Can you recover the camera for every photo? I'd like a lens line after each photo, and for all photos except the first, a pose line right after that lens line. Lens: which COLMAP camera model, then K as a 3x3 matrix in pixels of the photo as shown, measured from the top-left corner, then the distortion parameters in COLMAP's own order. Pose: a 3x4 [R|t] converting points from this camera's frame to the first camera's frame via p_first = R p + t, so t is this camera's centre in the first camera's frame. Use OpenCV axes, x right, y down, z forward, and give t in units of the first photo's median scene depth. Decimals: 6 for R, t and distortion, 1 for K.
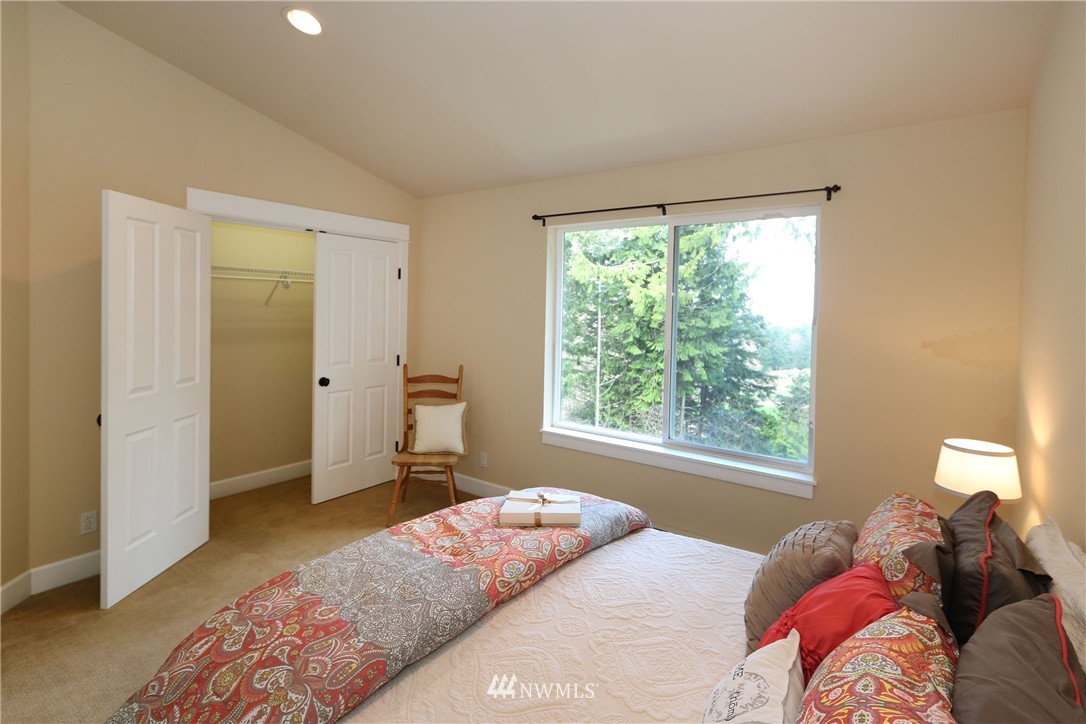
lens RADIAL K [[530.3, 0, 543.5], [0, 530.3, 326.6], [0, 0, 1]] dist [0.002588, 0.000626]
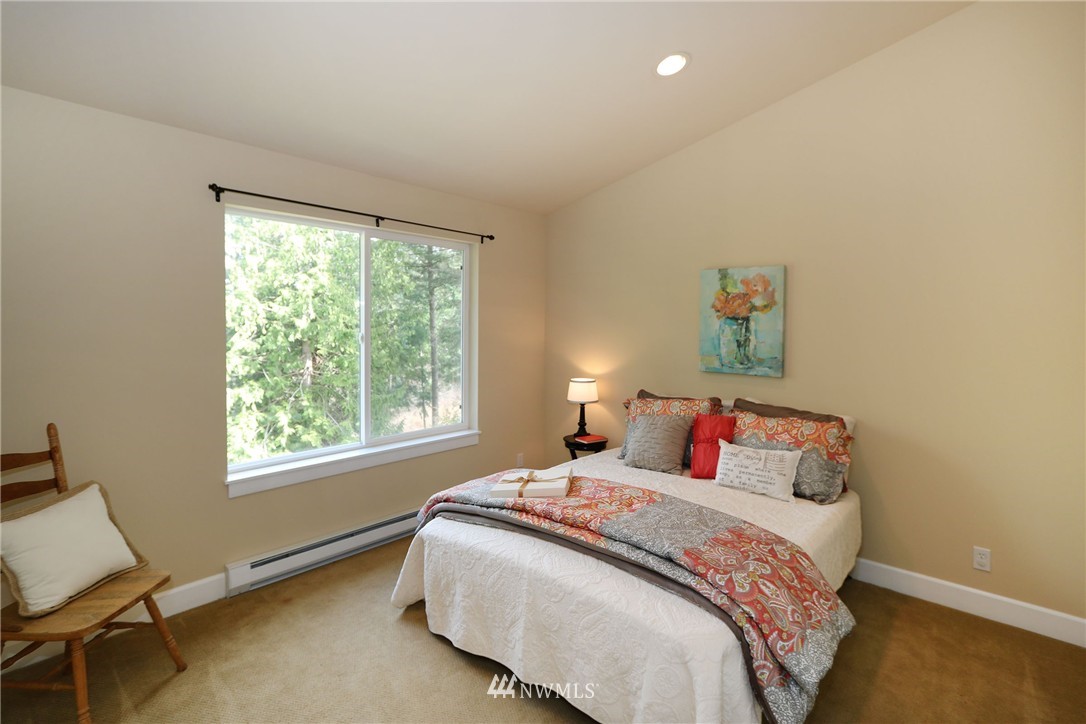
lens RADIAL K [[530.3, 0, 543.5], [0, 530.3, 326.6], [0, 0, 1]] dist [0.002588, 0.000626]
pose [[0.081945, -0.035307, 0.996011, -1.455237], [0.023512, 0.999163, 0.033484, -0.069708], [-0.996359, 0.020674, 0.082707, 1.058318]]
